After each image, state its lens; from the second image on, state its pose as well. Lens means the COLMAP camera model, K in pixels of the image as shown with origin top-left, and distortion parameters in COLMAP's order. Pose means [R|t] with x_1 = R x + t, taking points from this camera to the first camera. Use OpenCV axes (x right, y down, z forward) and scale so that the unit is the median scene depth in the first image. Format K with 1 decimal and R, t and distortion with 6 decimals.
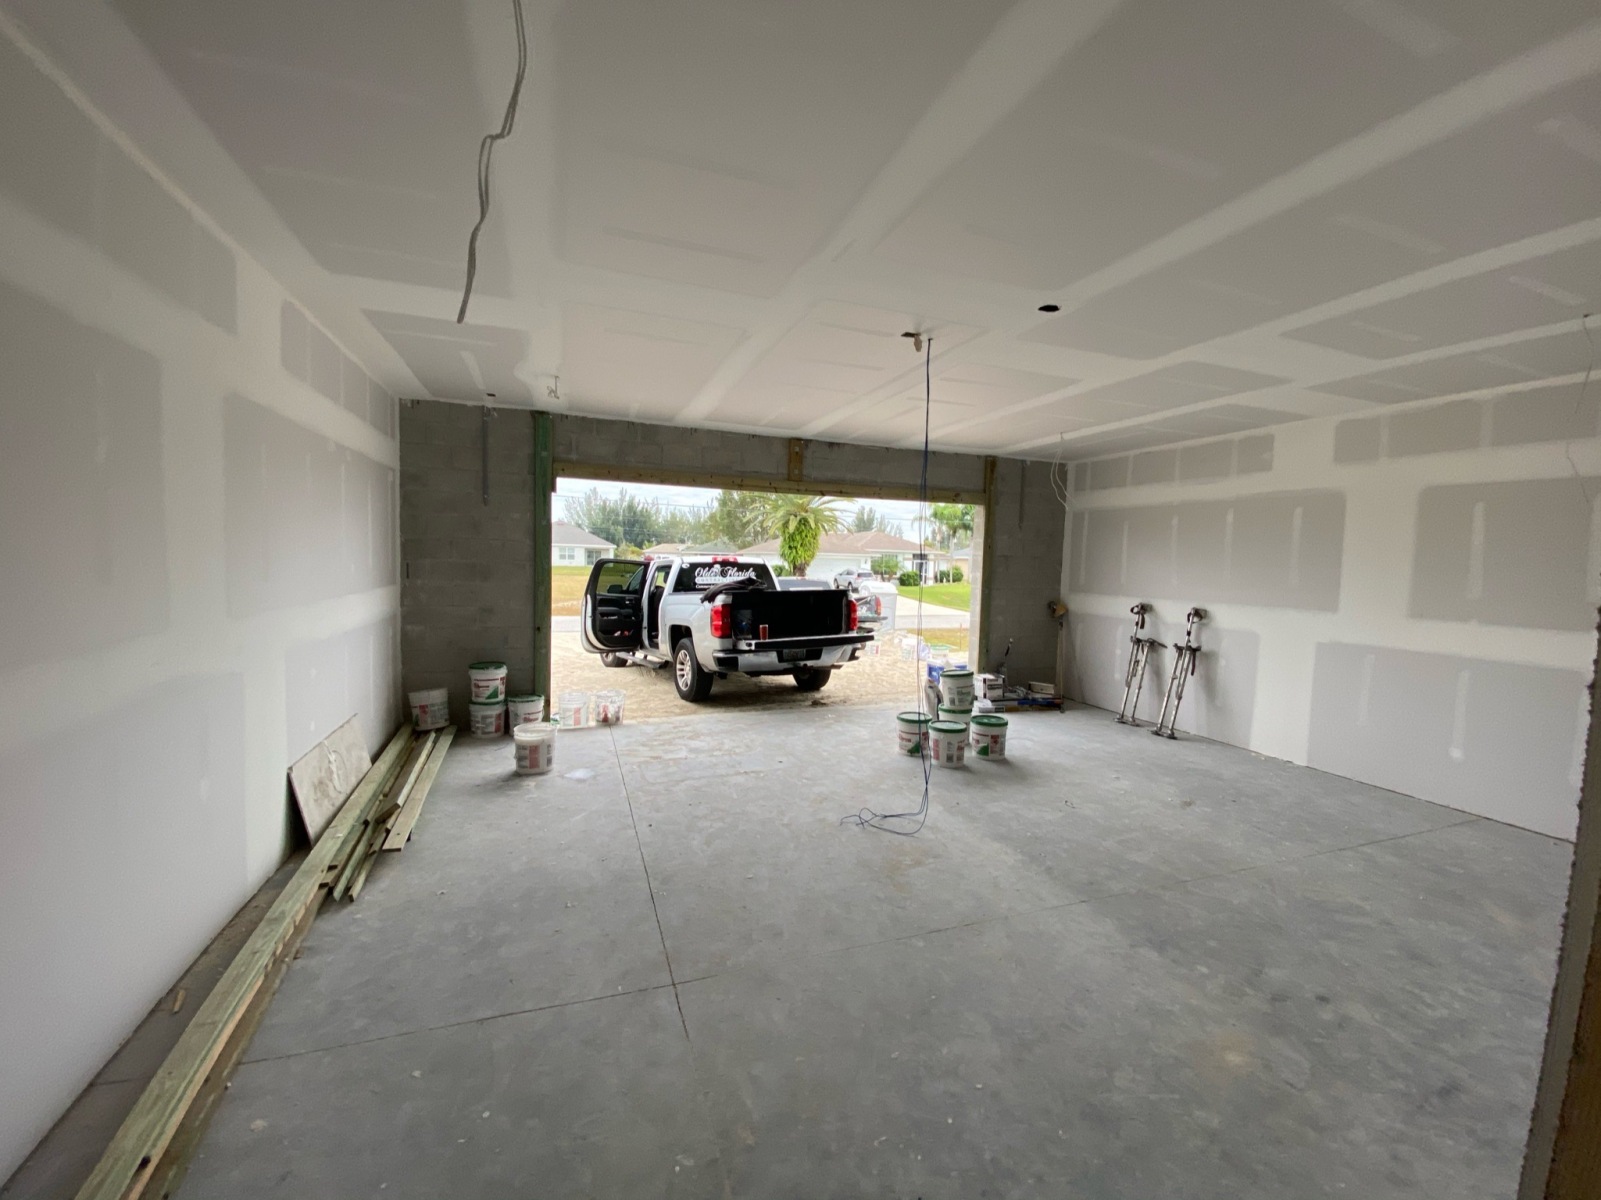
lens RADIAL K [[652.7, 0, 800.5], [0, 652.7, 594.8], [0, 0, 1]] dist [0.012400, -0.019990]
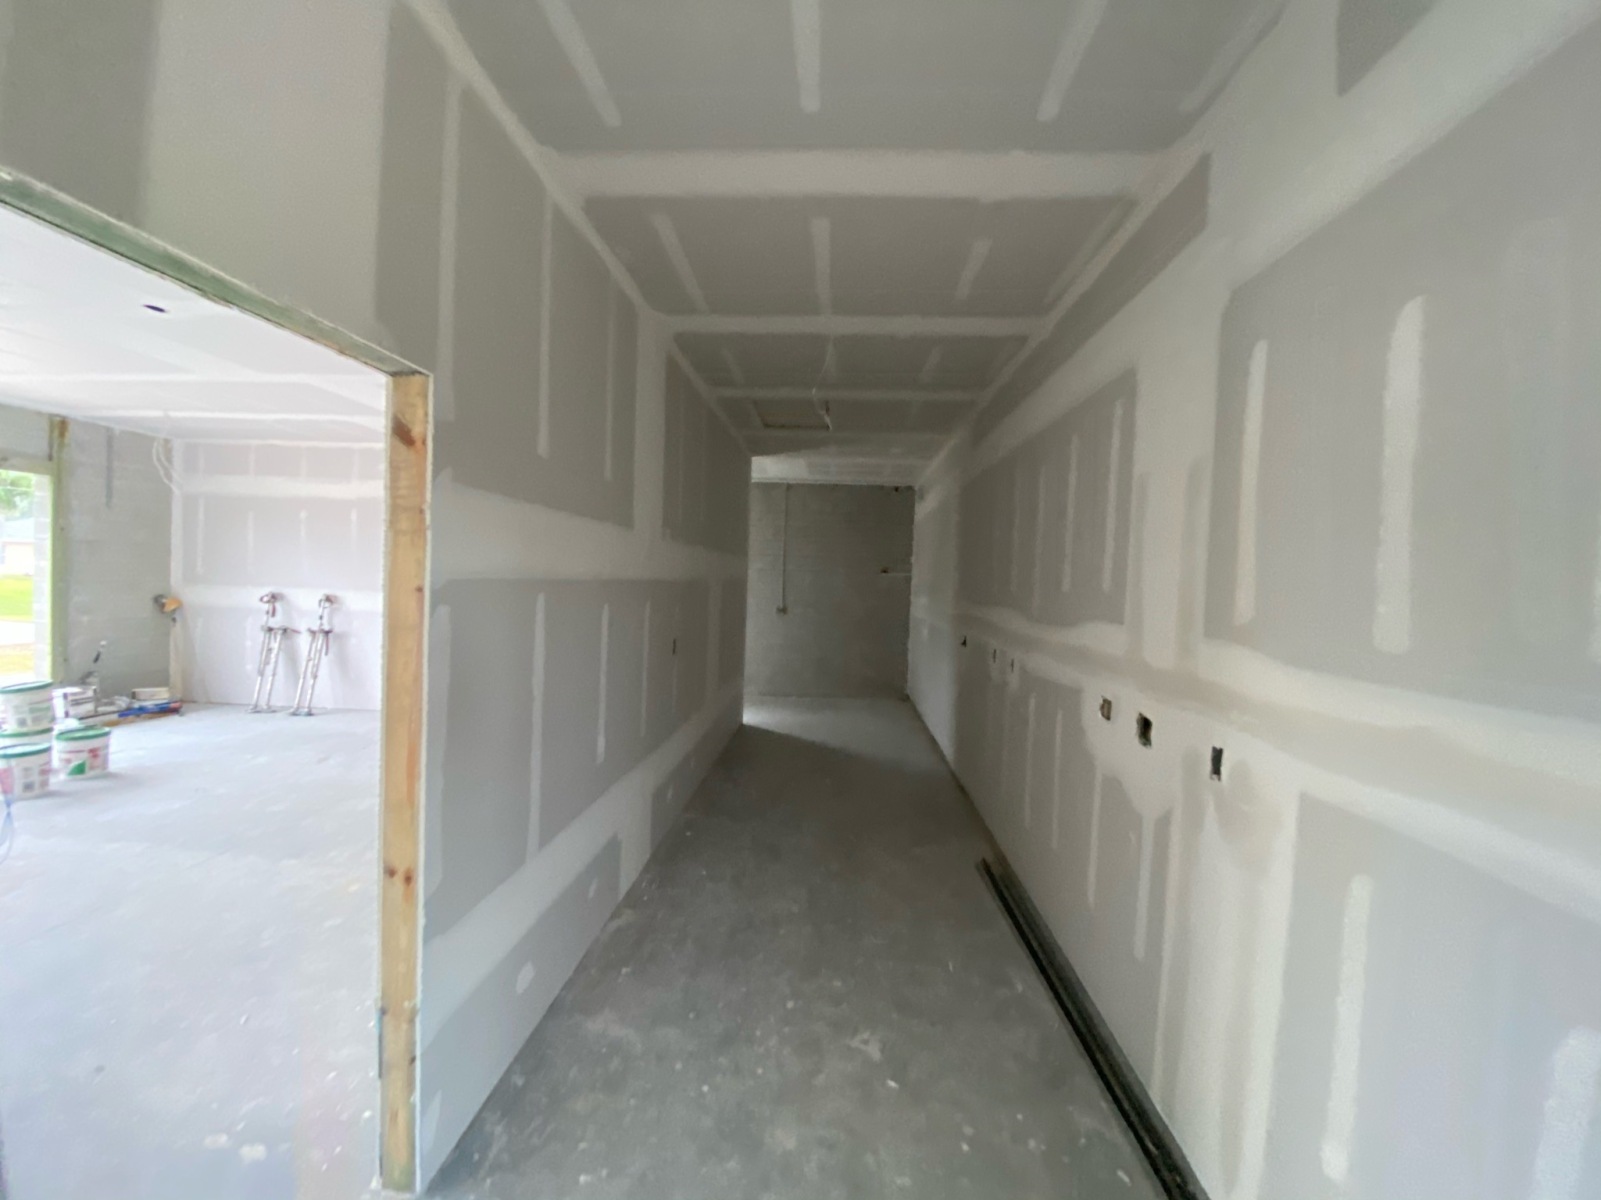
lens RADIAL K [[652.7, 0, 800.5], [0, 652.7, 594.8], [0, 0, 1]] dist [0.012400, -0.019990]
pose [[0.401247, -0.037629, 0.915197, -0.081158], [0.027745, 0.999197, 0.028918, 0.010478], [-0.915550, 0.013789, 0.401968, -0.168653]]
